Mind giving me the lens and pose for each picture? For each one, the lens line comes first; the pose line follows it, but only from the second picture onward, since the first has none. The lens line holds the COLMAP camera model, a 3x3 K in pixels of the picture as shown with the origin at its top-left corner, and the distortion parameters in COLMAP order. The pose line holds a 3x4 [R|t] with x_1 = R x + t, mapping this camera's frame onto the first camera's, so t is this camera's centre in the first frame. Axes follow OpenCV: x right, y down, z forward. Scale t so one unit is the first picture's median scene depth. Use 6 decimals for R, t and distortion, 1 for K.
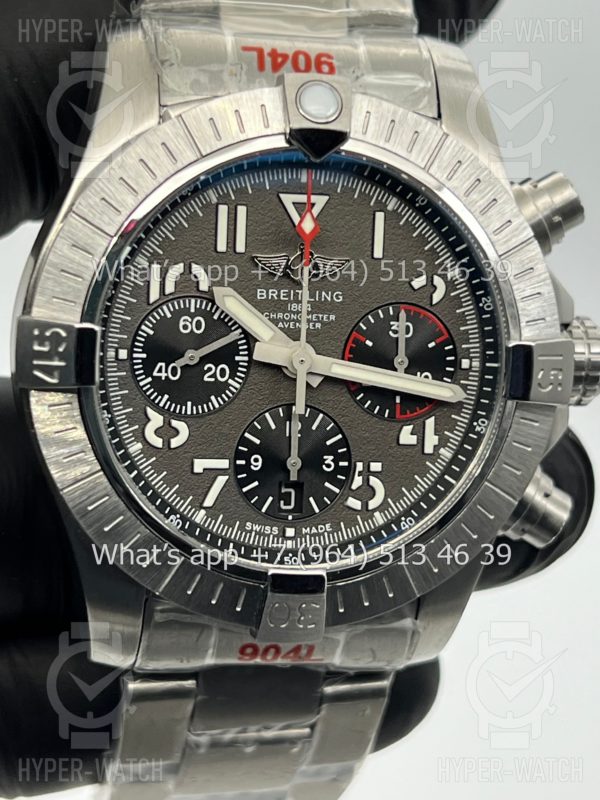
lens RADIAL K [[1890.1, 0, 300.0], [0, 1890.1, 400.0], [0, 0, 1]] dist [0.255307, 0.117549]
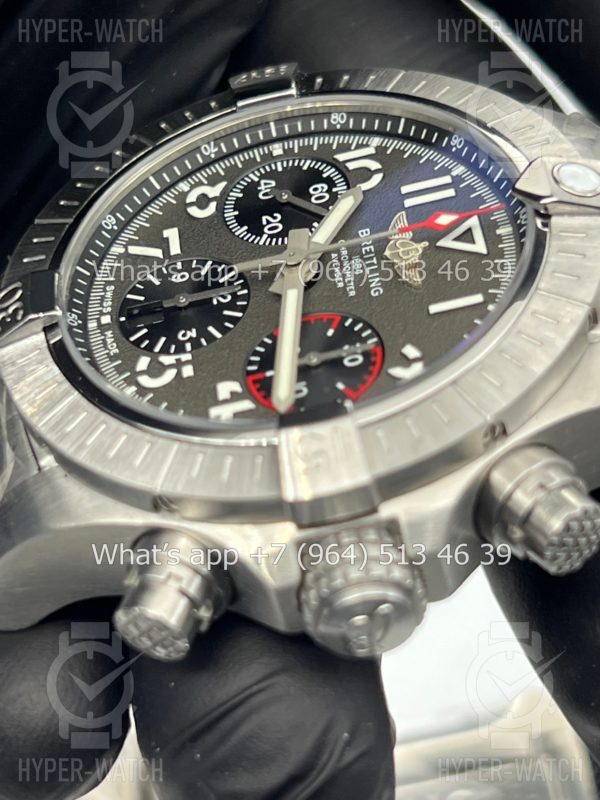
lens RADIAL K [[1890.1, 0, 300.0], [0, 1890.1, 400.0], [0, 0, 1]] dist [0.255307, 0.117549]
pose [[0.110693, 0.542974, -0.832422, 0.758328], [-0.983947, 0.177845, -0.014837, 0.001122], [0.139986, 0.820701, 0.553944, 0.560940]]
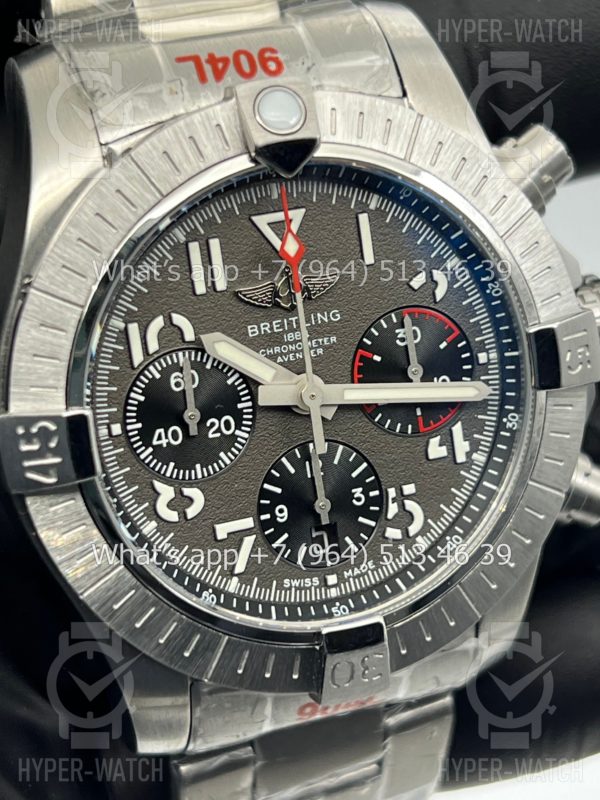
lens RADIAL K [[1890.1, 0, 300.0], [0, 1890.1, 400.0], [0, 0, 1]] dist [0.255307, 0.117549]
pose [[0.977646, -0.197116, 0.073166, -0.070031], [0.190806, 0.977934, 0.085081, -0.095077], [-0.088322, -0.069219, 0.993684, 0.105476]]
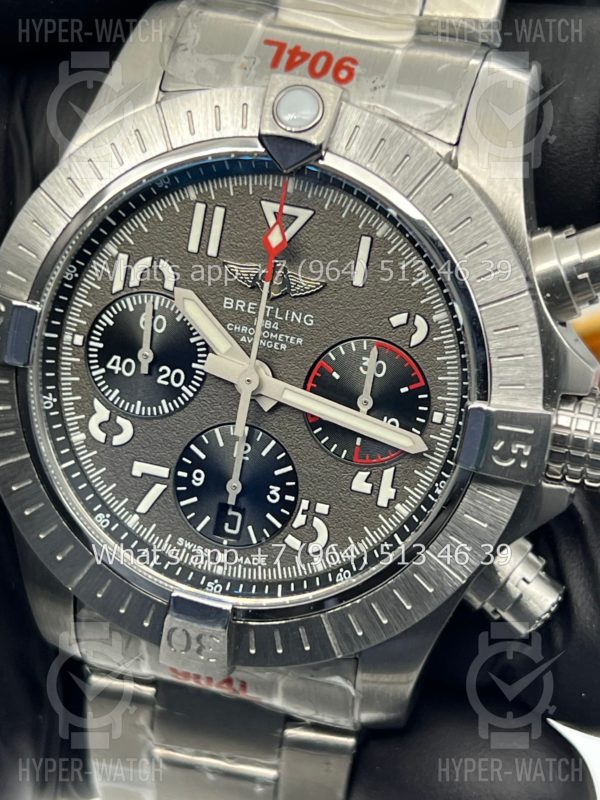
lens RADIAL K [[1890.1, 0, 300.0], [0, 1890.1, 400.0], [0, 0, 1]] dist [0.255307, 0.117549]
pose [[0.905412, 0.186270, -0.381488, 0.377134], [-0.178880, 0.982327, 0.055097, -0.066399], [0.385009, 0.018355, 0.922730, 0.145319]]
